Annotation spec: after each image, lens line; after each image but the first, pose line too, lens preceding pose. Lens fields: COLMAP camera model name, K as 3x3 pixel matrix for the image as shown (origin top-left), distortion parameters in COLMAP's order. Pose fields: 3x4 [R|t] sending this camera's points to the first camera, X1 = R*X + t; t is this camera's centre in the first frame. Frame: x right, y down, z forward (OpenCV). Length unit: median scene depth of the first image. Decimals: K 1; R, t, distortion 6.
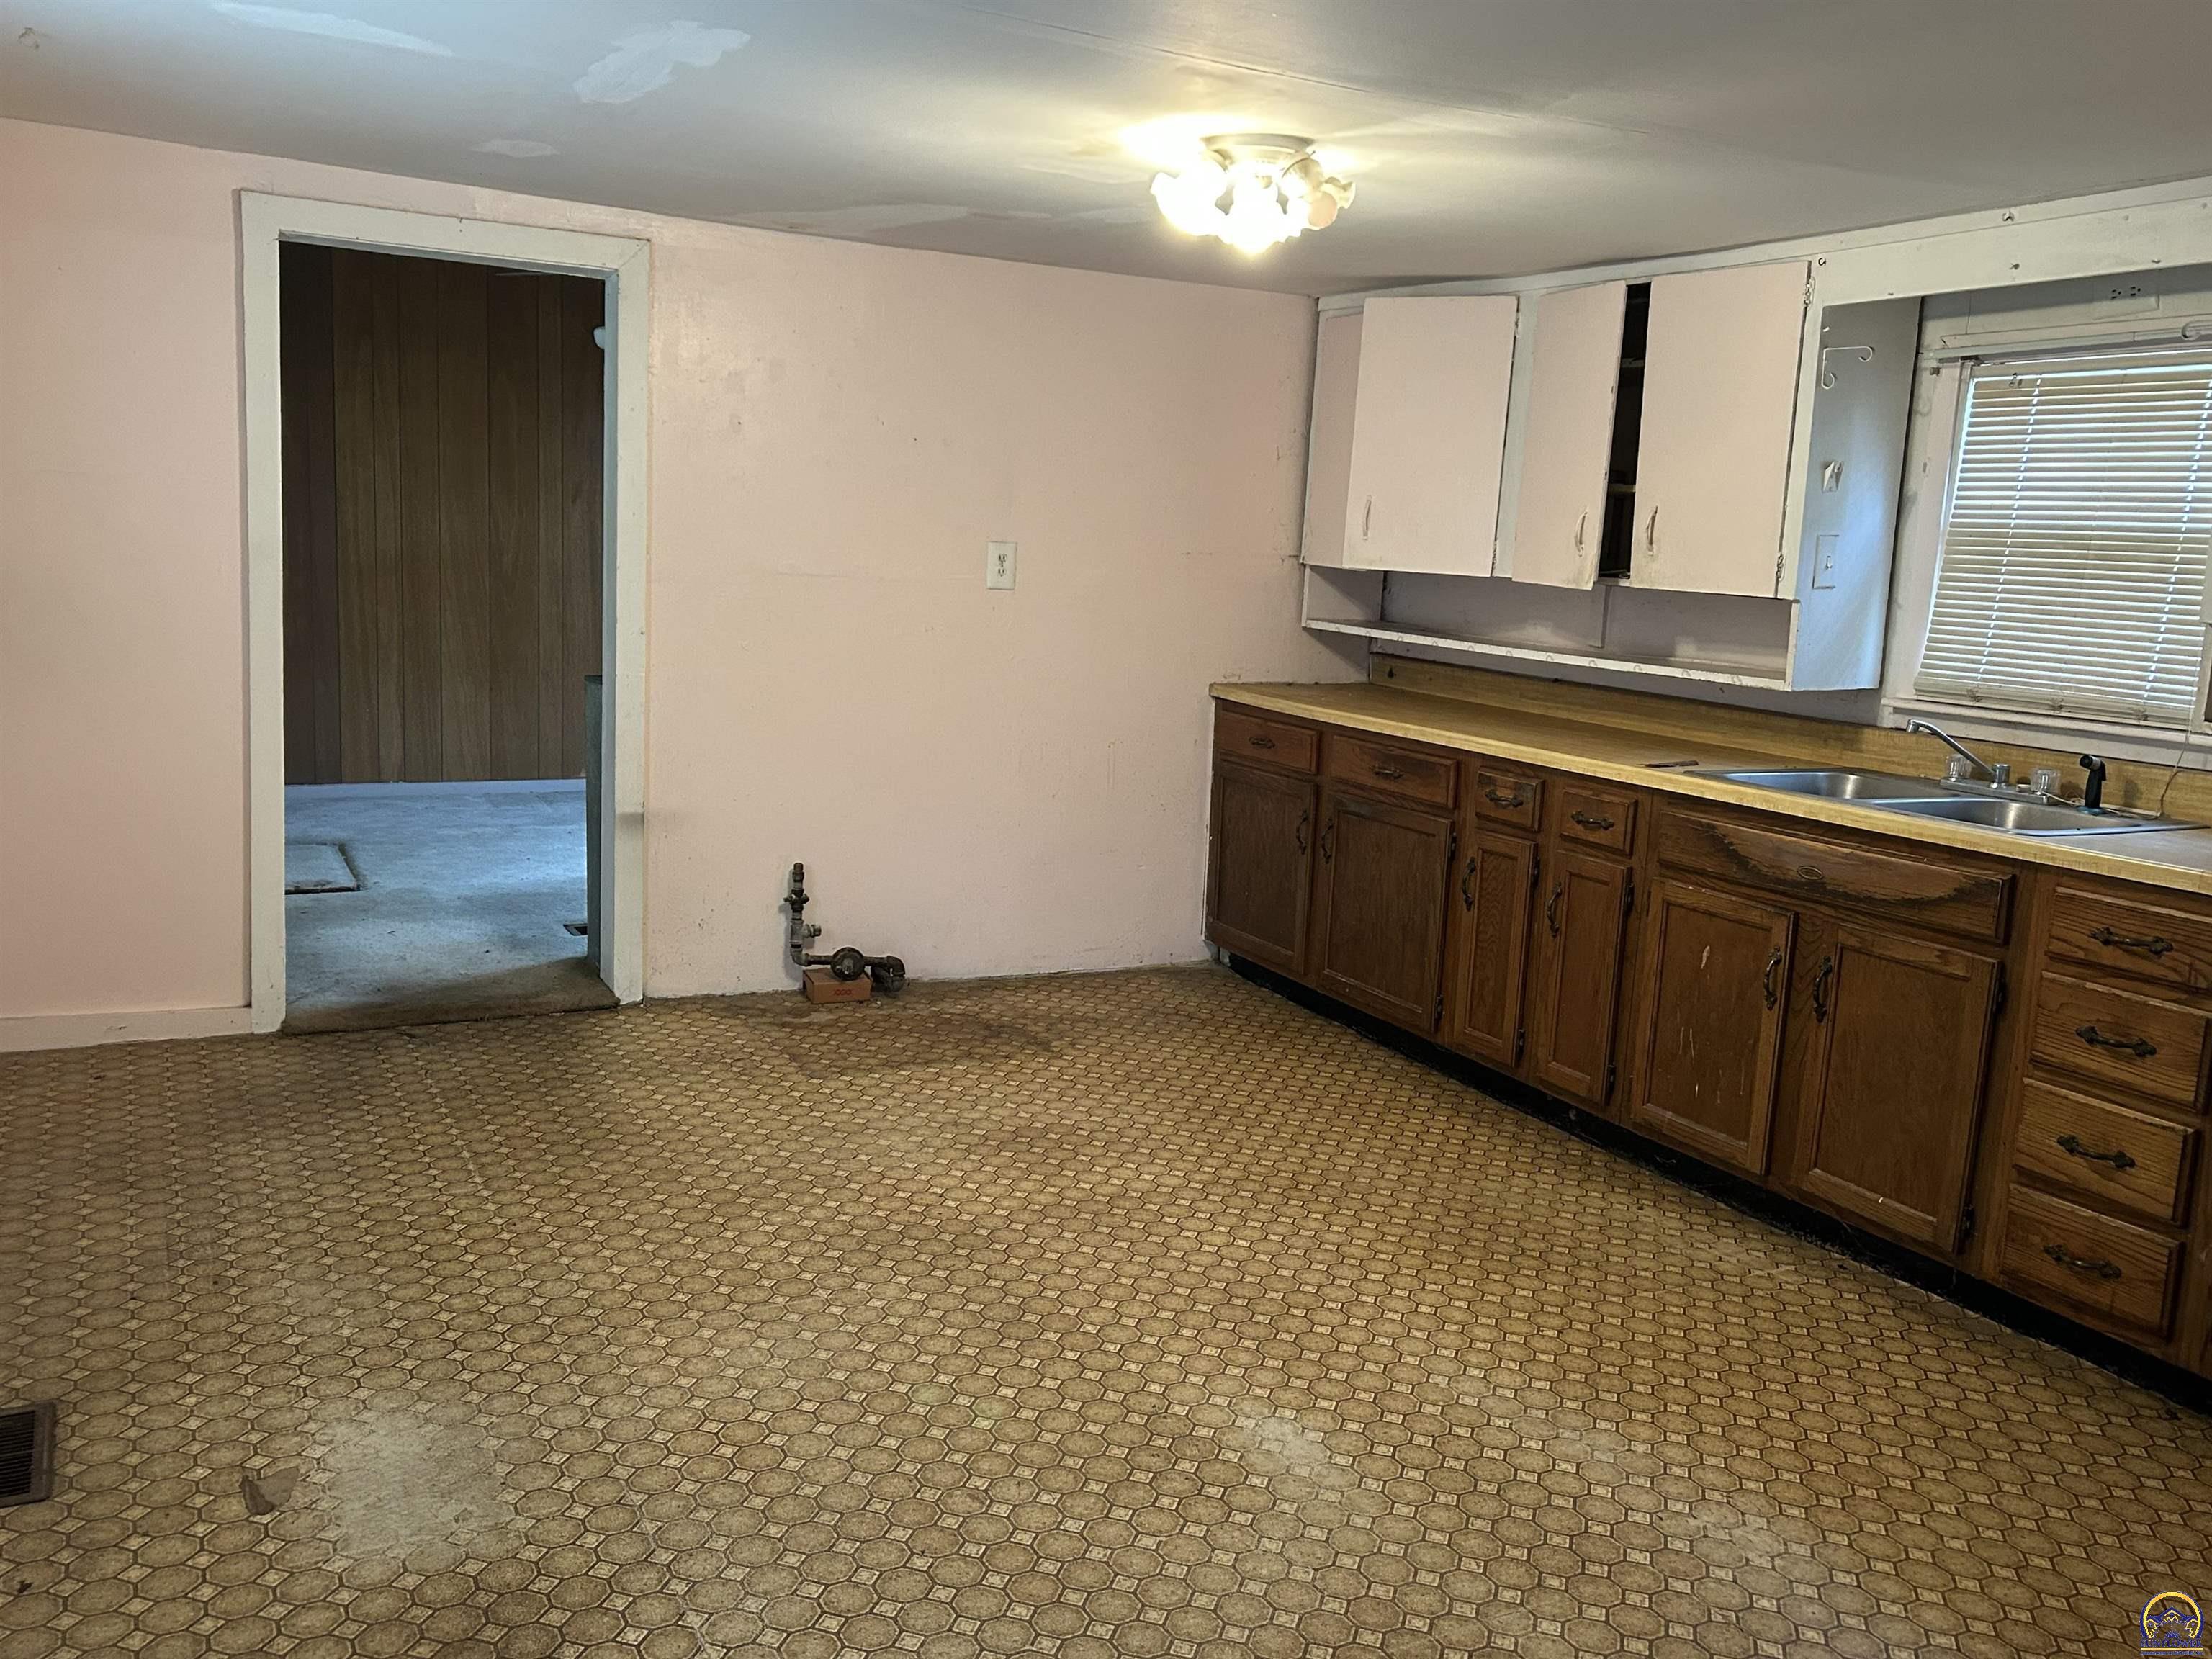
lens RADIAL K [[1817.1, 0, 1110.9], [0, 1817.1, 832.6], [0, 0, 1]] dist [0.033597, -0.005218]
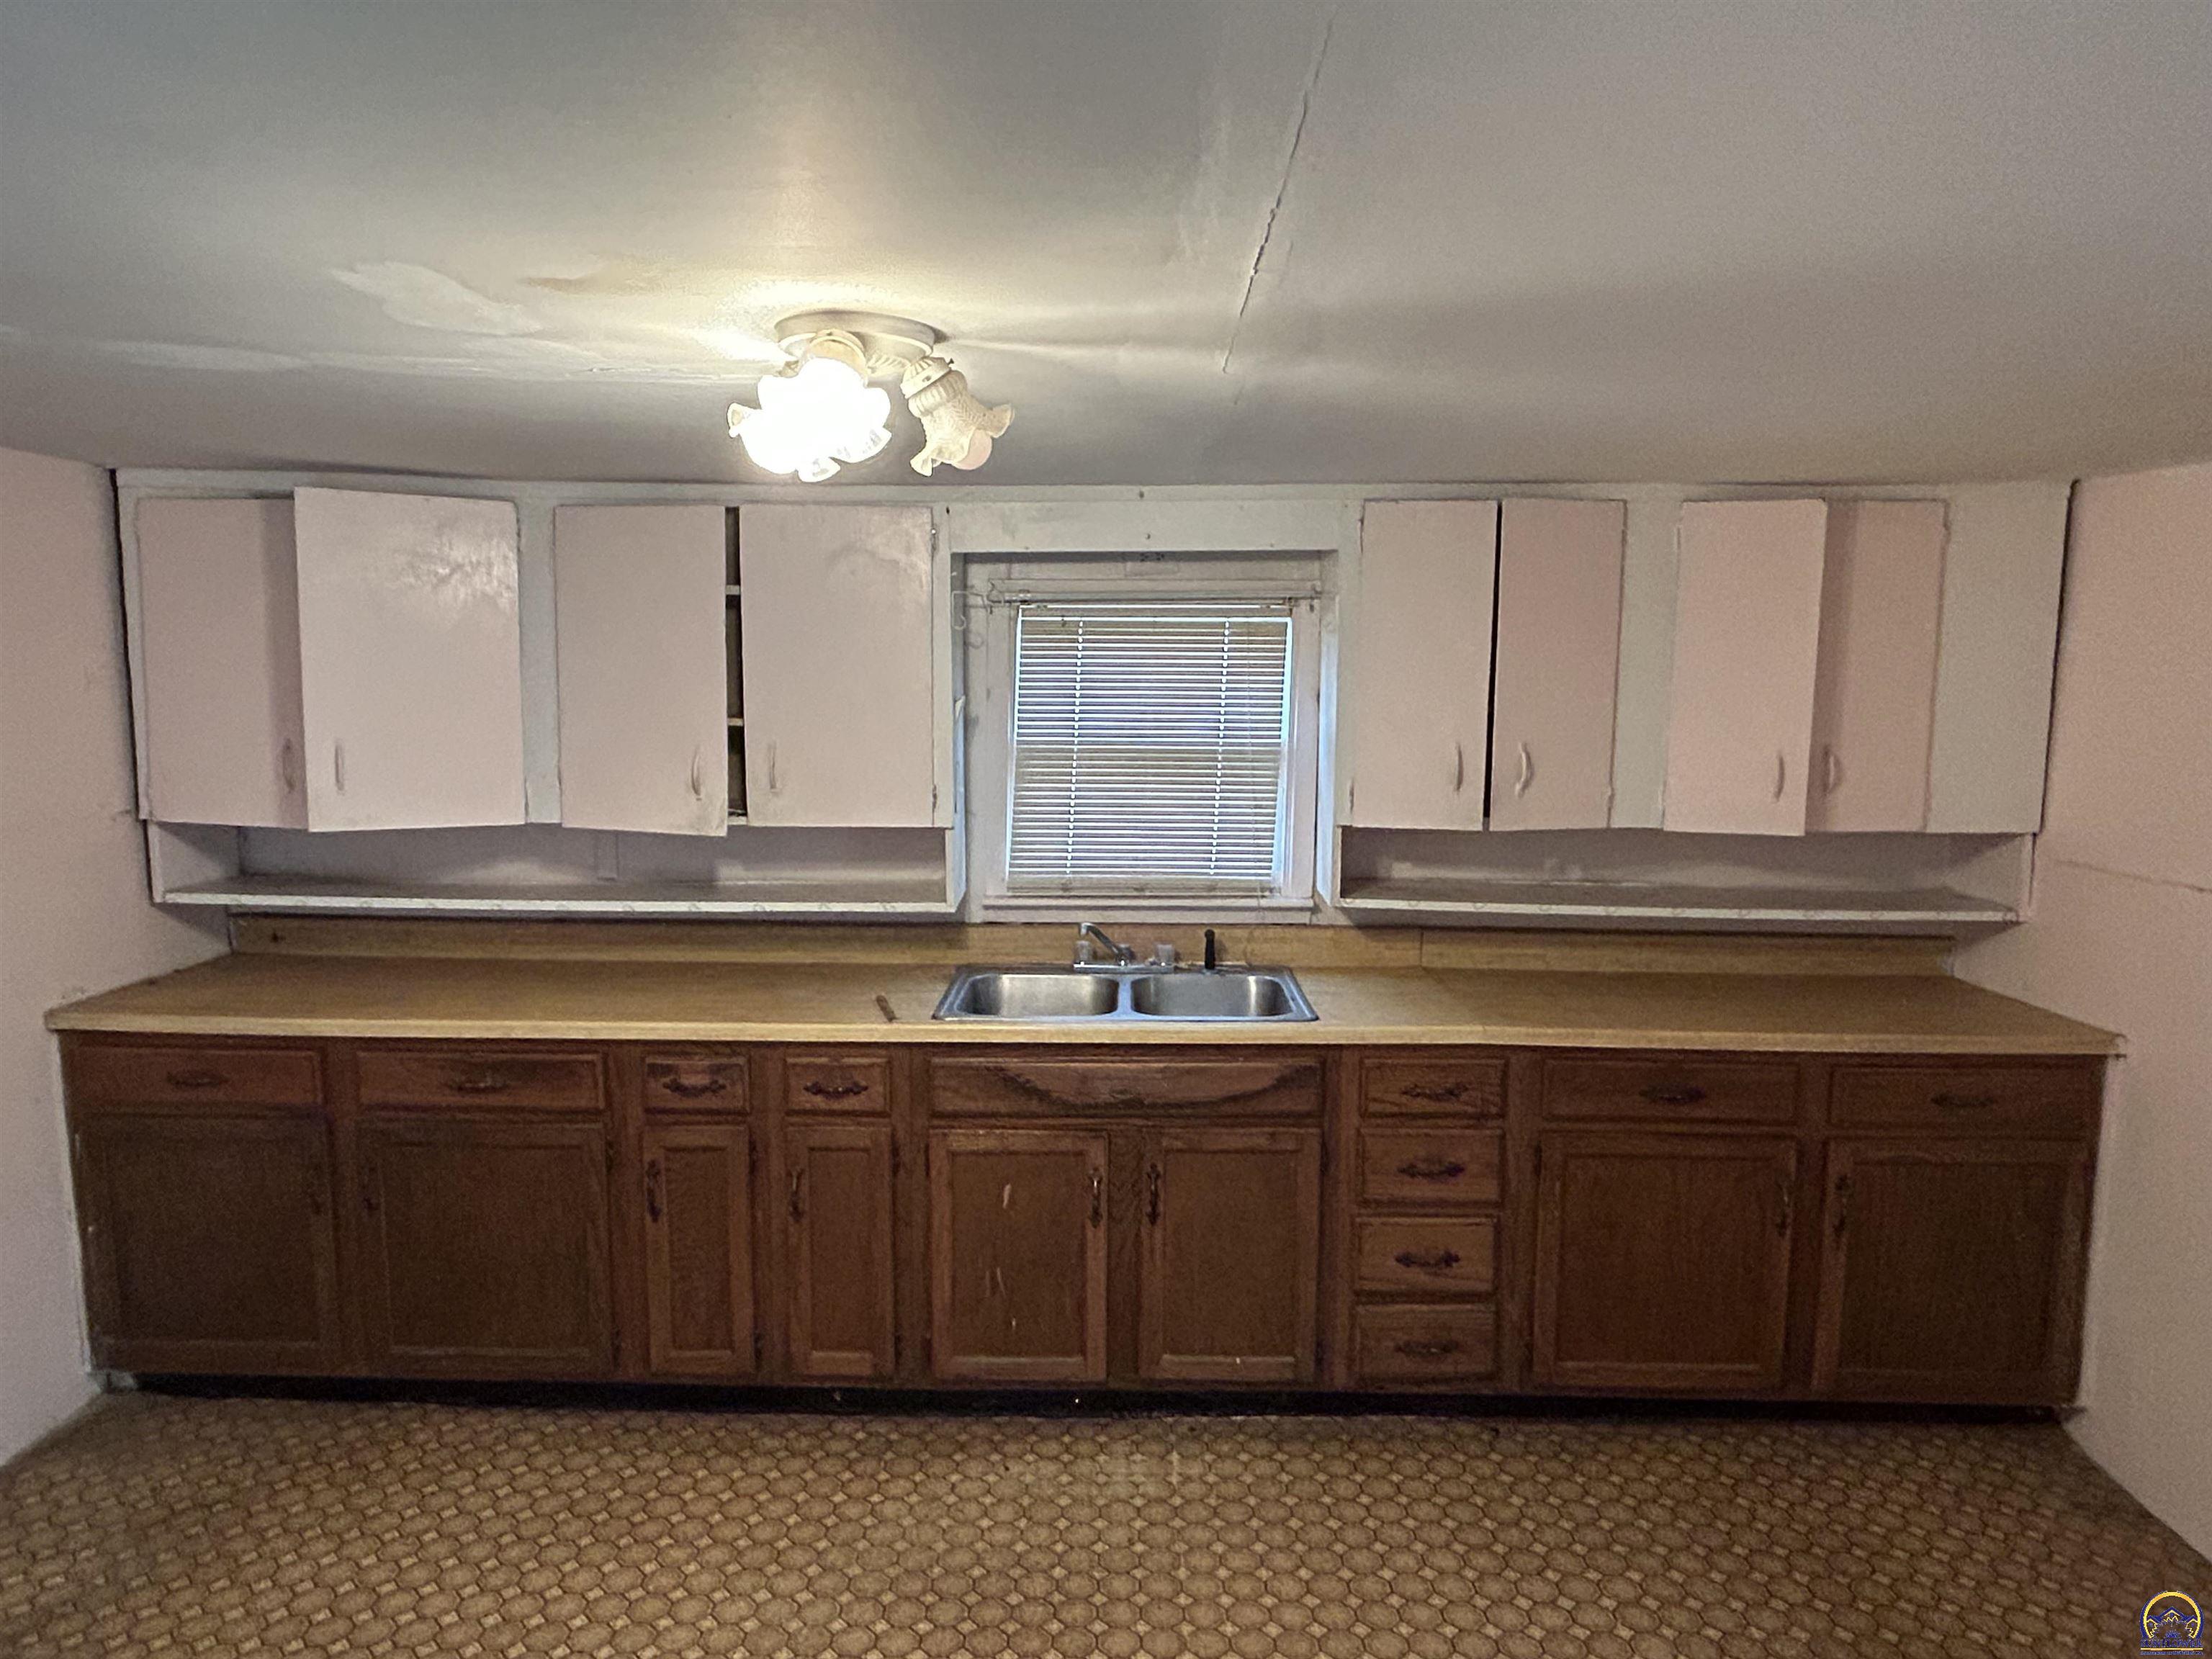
lens RADIAL K [[1365.0, 0, 1107.0], [0, 1365.0, 814.0], [0, 0, 1]] dist [-0.007300, 0.001728]
pose [[0.480900, -0.136122, 0.866144, -0.262645], [0.162115, 0.984646, 0.064737, -0.174072], [-0.861658, 0.109283, 0.495584, 0.546908]]
